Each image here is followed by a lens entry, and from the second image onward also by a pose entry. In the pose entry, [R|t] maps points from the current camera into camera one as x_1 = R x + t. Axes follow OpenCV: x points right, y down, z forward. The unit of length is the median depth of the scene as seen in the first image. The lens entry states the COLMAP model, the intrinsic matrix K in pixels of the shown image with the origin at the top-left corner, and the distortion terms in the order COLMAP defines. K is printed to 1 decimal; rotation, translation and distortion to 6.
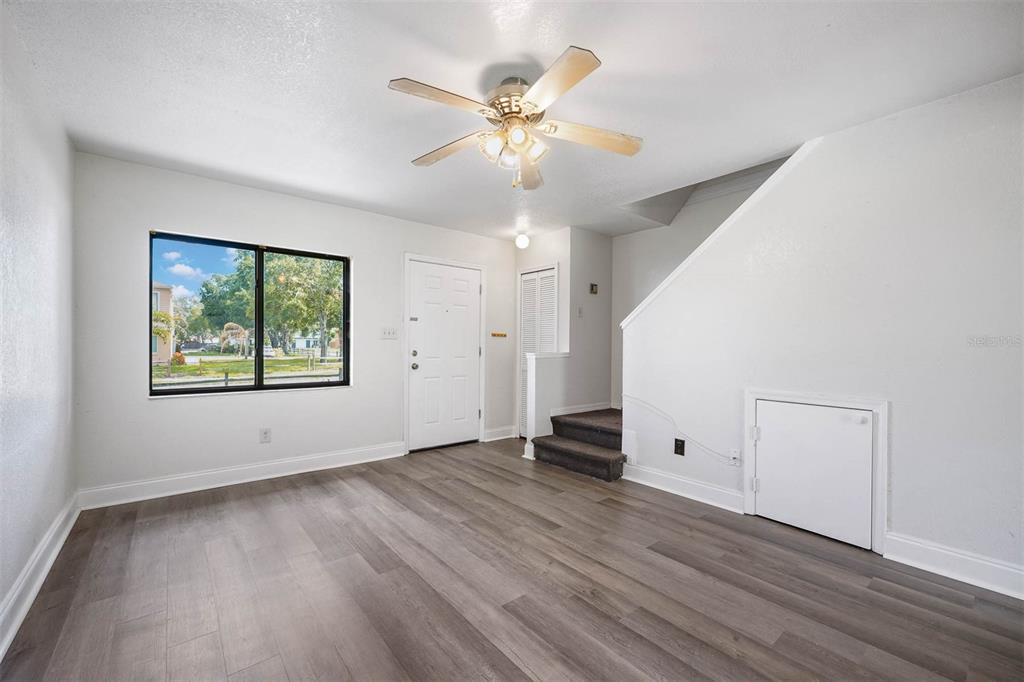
lens RADIAL K [[413.1, 0, 501.7], [0, 413.1, 344.0], [0, 0, 1]] dist [-0.002232, 0.001379]
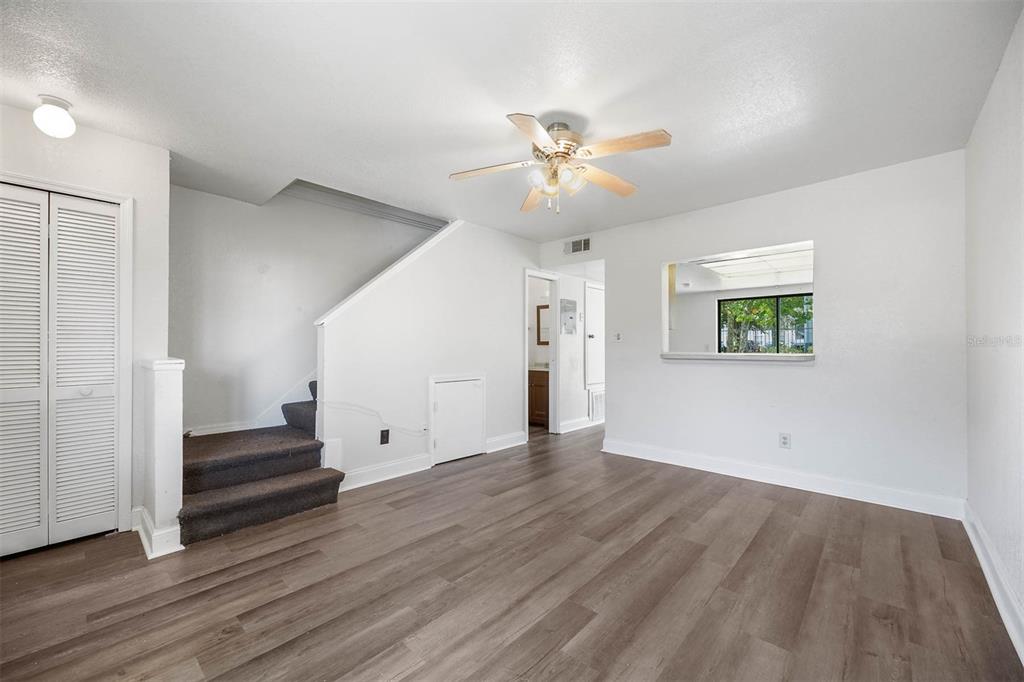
lens RADIAL K [[413.1, 0, 511.1], [0, 413.1, 342.4], [0, 0, 1]] dist [-0.002232, 0.001379]
pose [[-0.158660, 0.003005, 0.987329, -0.731800], [-0.003545, 0.999987, -0.003613, -0.000576], [-0.987327, -0.004073, -0.158647, 0.861517]]
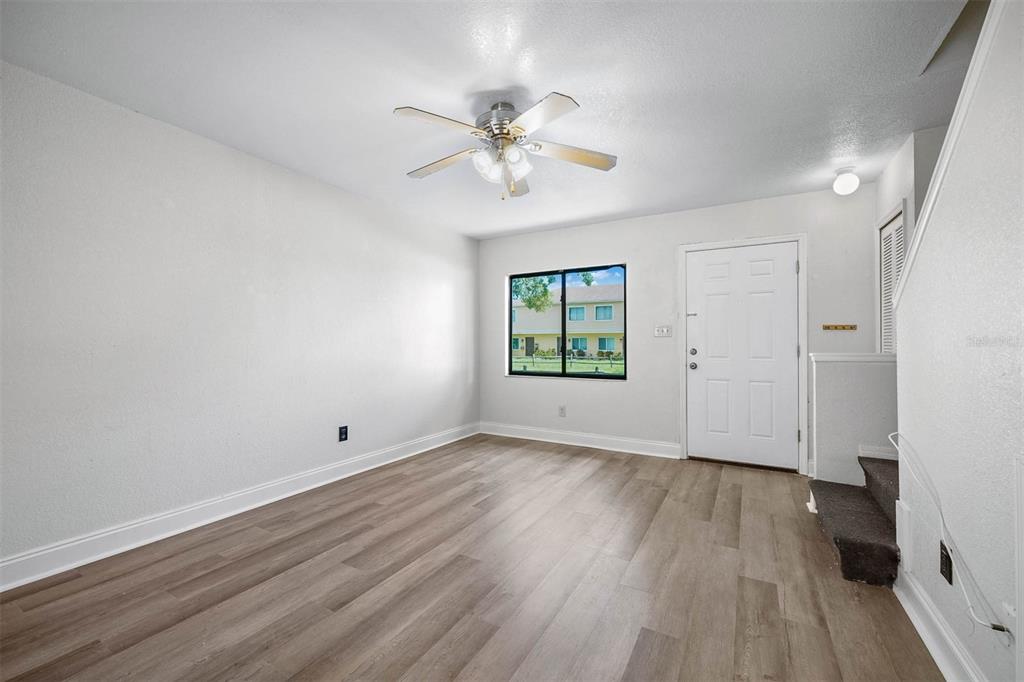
lens RADIAL K [[413.1, 0, 512.7], [0, 413.1, 342.9], [0, 0, 1]] dist [-0.002232, 0.001379]
pose [[0.369851, -0.008741, -0.929050, 0.692393], [0.005431, 0.999959, -0.007246, 0.010345], [0.929075, -0.002366, 0.369884, 0.400464]]
